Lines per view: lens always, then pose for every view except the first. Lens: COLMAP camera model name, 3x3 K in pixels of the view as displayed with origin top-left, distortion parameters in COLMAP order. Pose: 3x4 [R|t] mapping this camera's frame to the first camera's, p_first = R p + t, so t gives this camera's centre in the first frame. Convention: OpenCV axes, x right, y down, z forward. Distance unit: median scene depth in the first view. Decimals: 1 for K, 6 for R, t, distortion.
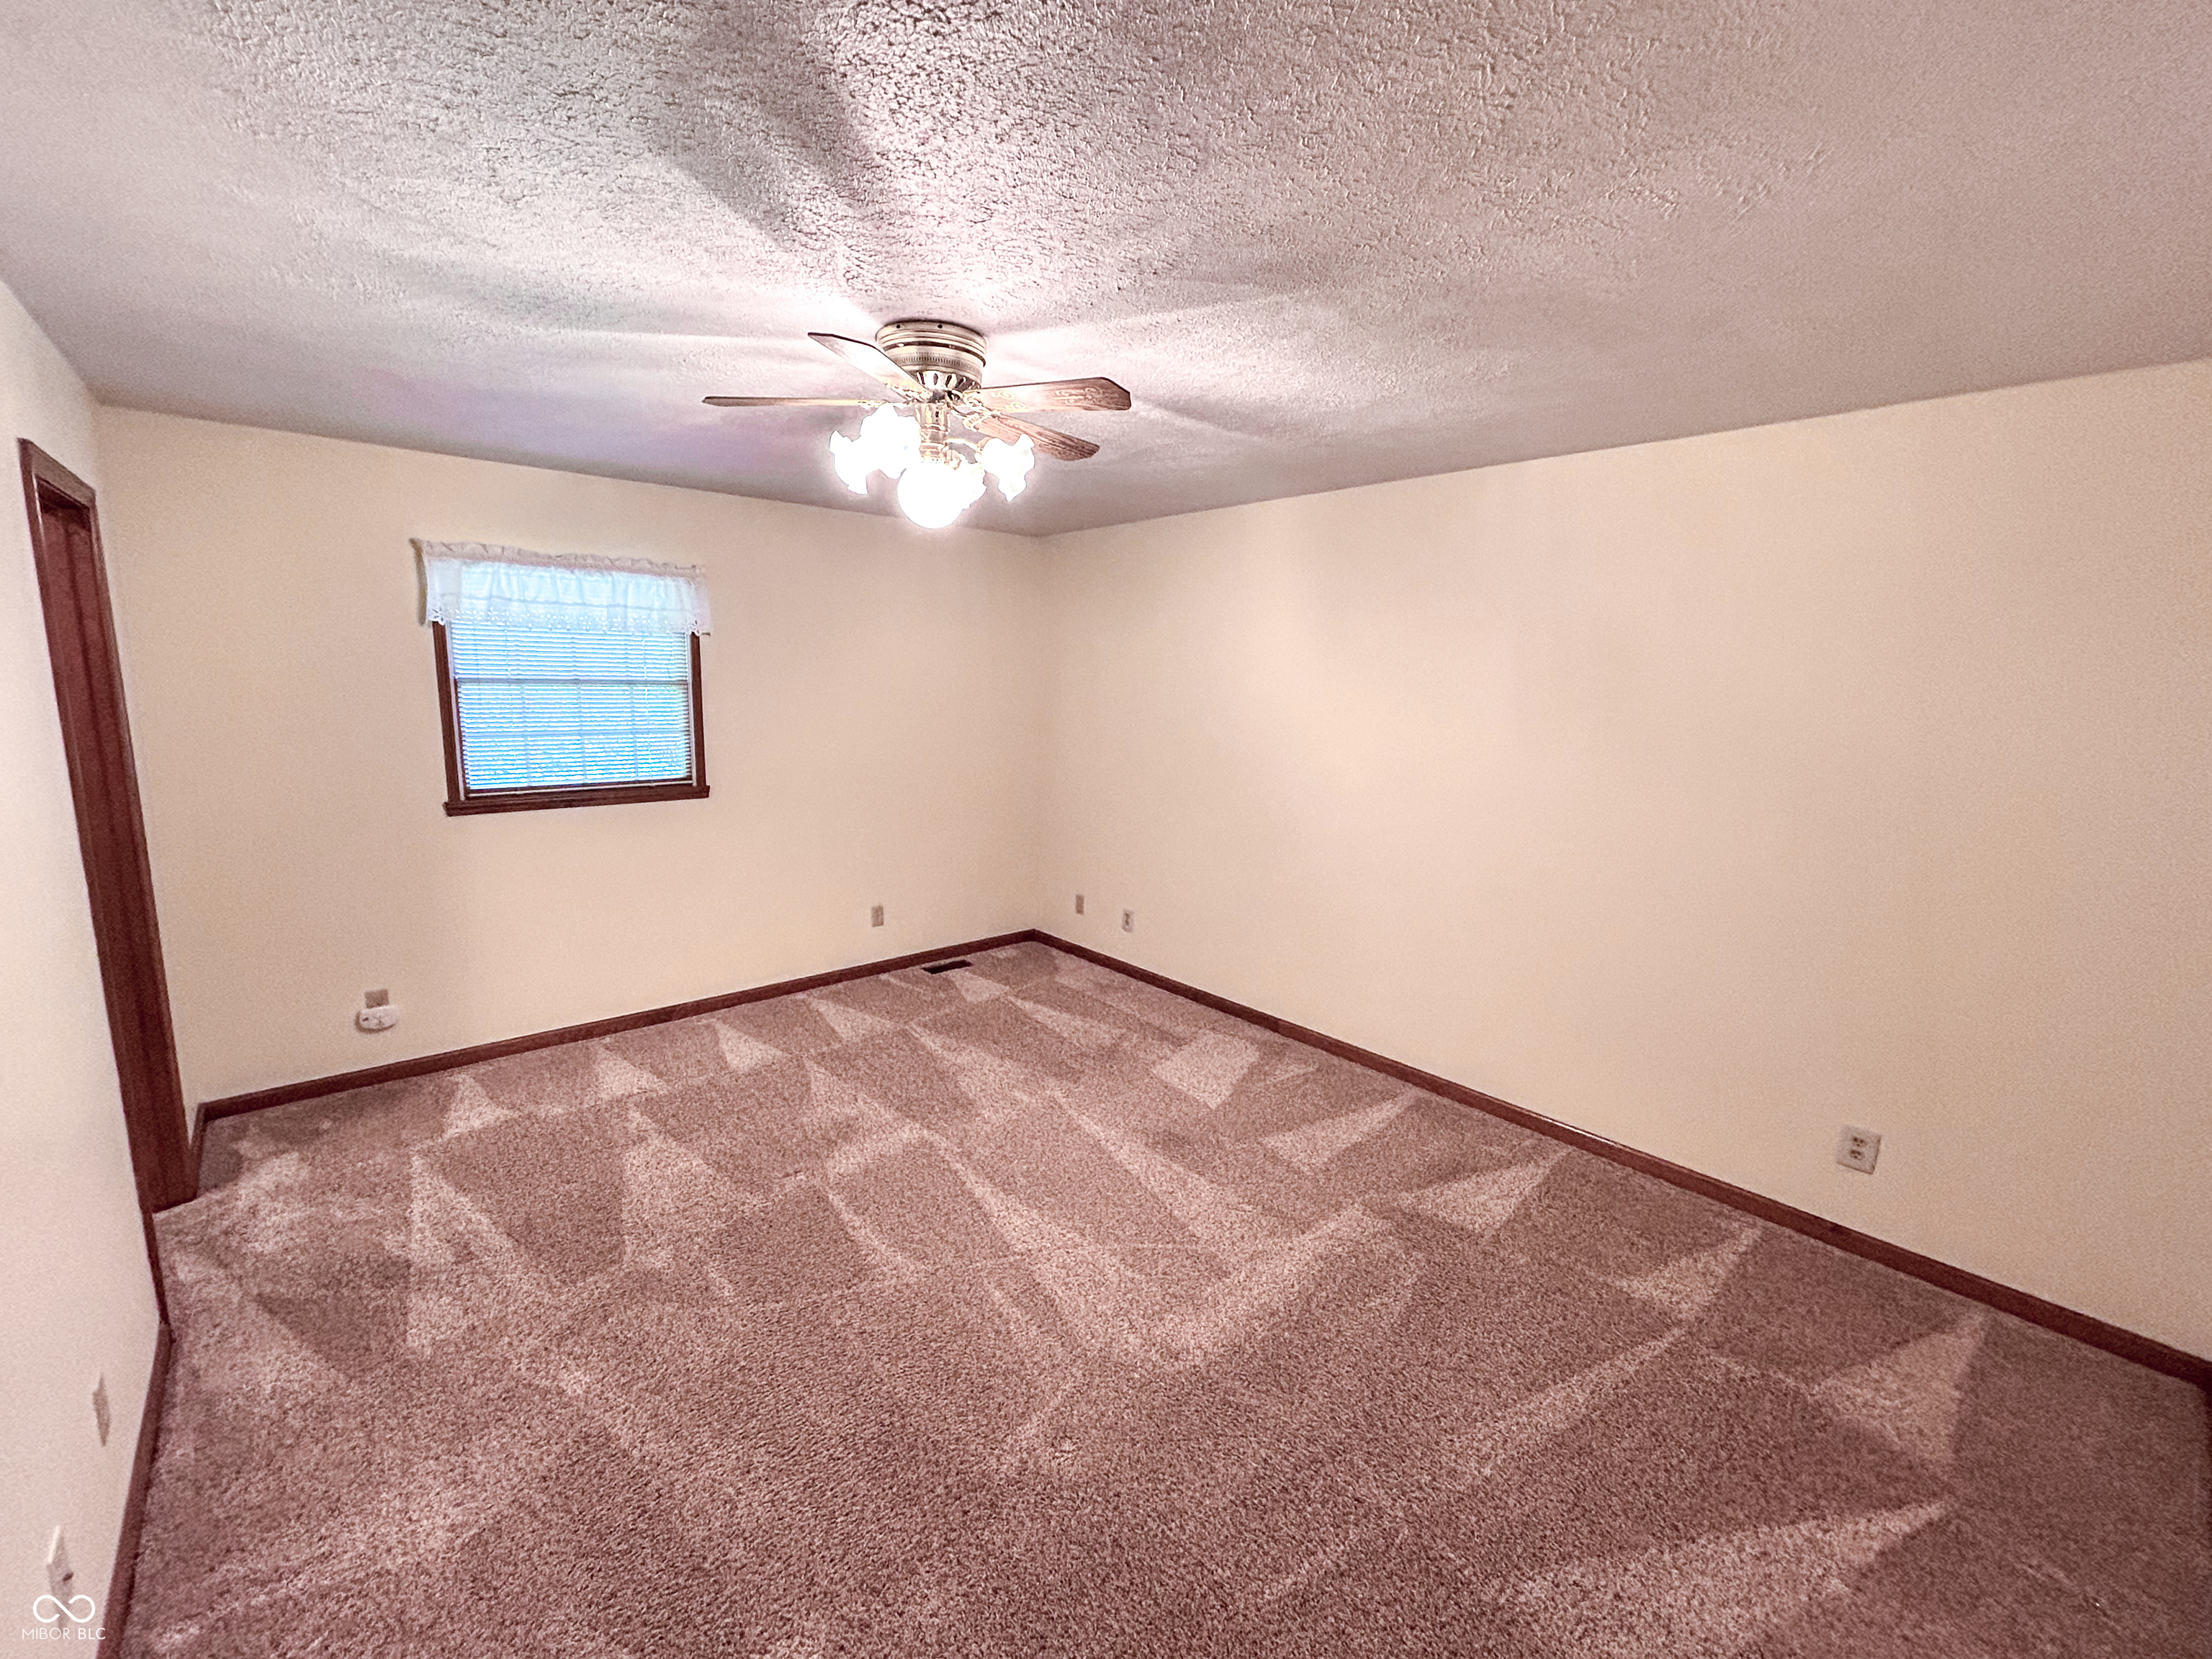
lens RADIAL K [[899.2, 0, 1099.4], [0, 899.2, 817.5], [0, 0, 1]] dist [0.003427, 0.000100]
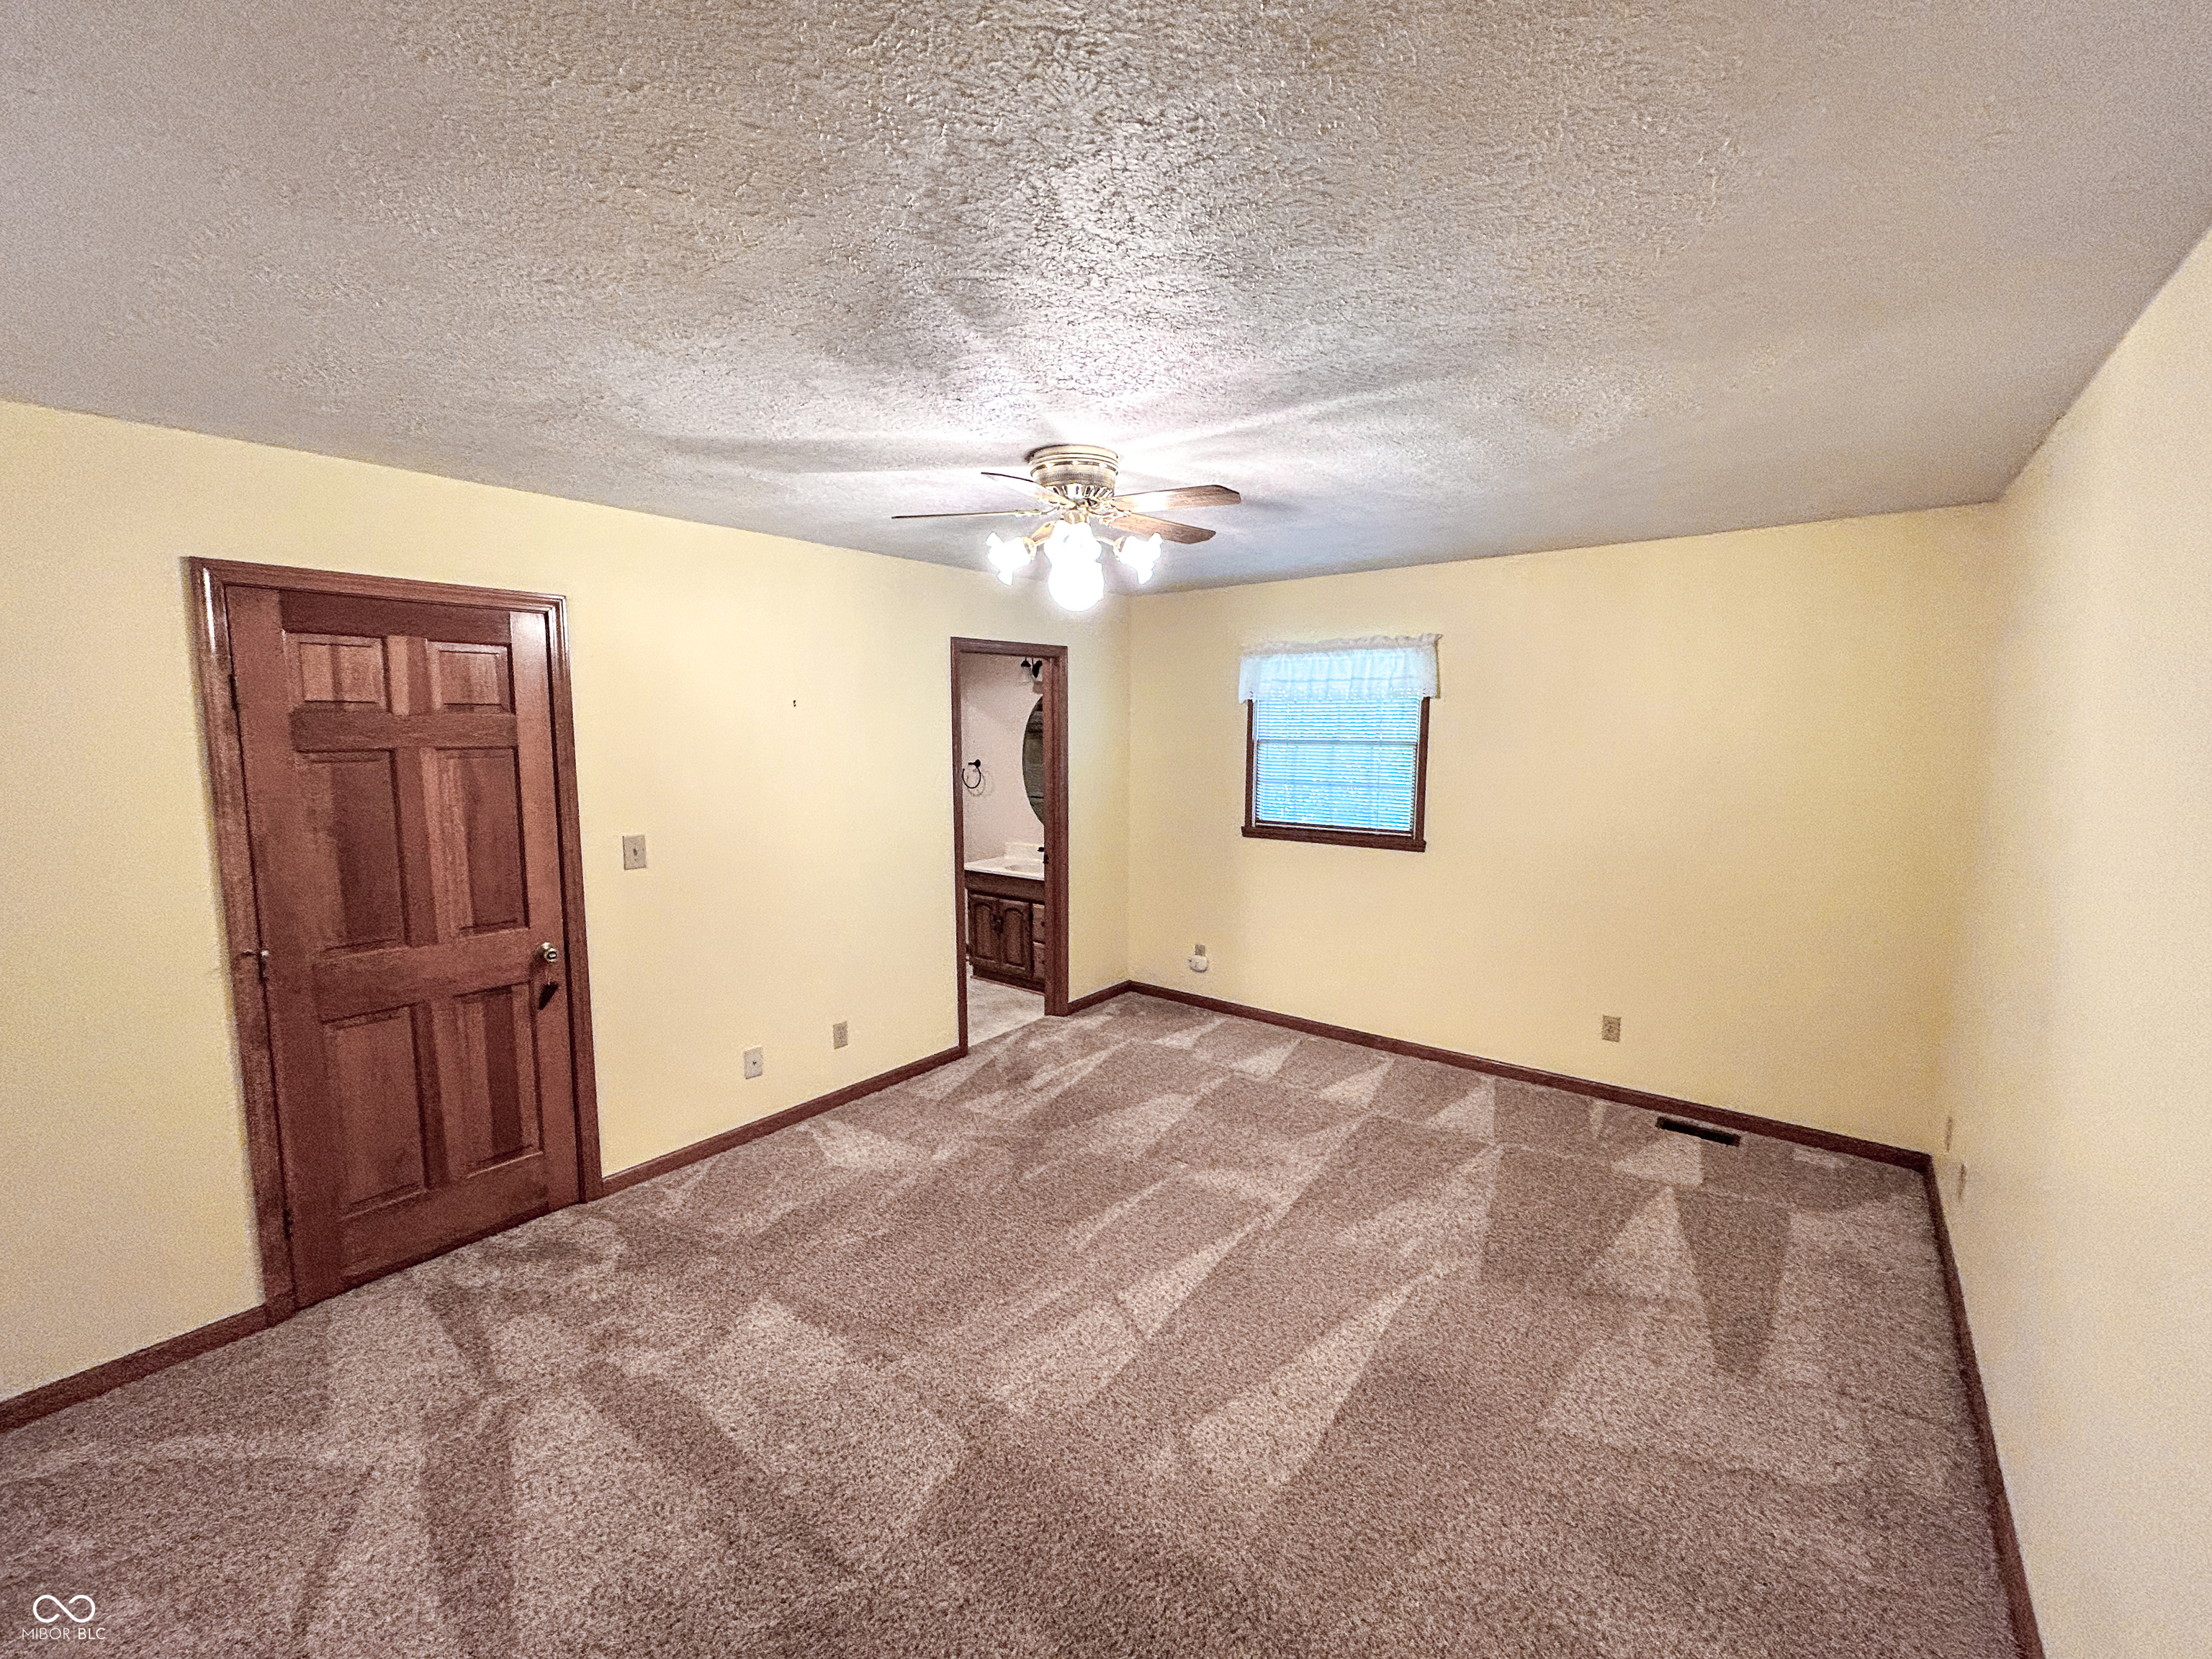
lens RADIAL K [[899.2, 0, 1119.6], [0, 899.2, 835.1], [0, 0, 1]] dist [0.003427, 0.000100]
pose [[0.195866, 0.099265, -0.975594, 0.593166], [-0.150753, 0.986085, 0.070067, -0.071533], [0.968974, 0.133350, 0.208105, 0.500801]]
